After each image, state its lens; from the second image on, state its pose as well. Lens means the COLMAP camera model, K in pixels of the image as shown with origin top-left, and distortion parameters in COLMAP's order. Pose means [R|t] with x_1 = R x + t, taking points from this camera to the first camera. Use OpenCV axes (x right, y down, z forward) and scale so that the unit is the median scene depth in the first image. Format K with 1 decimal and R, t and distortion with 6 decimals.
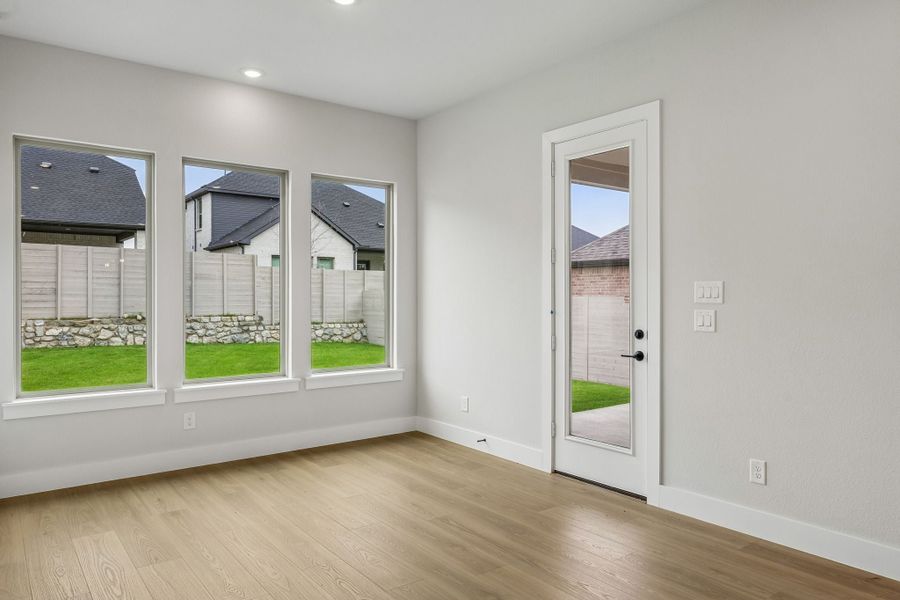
lens RADIAL K [[597.6, 0, 420.6], [0, 597.6, 299.9], [0, 0, 1]] dist [0.002755, 0.001470]
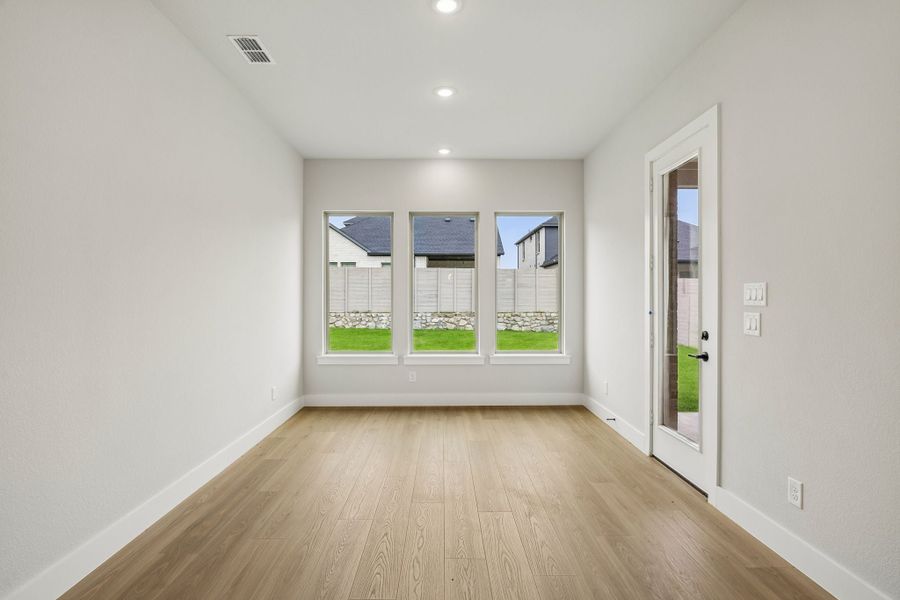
lens RADIAL K [[430.2, 0, 450.0], [0, 430.2, 300.0], [0, 0, 1]] dist [0.000389, -0.000002]
pose [[0.819003, 0.002066, -0.573786, 0.310681], [-0.004351, 0.999987, -0.002611, 0.000116], [0.573773, 0.004635, 0.819001, 0.102135]]
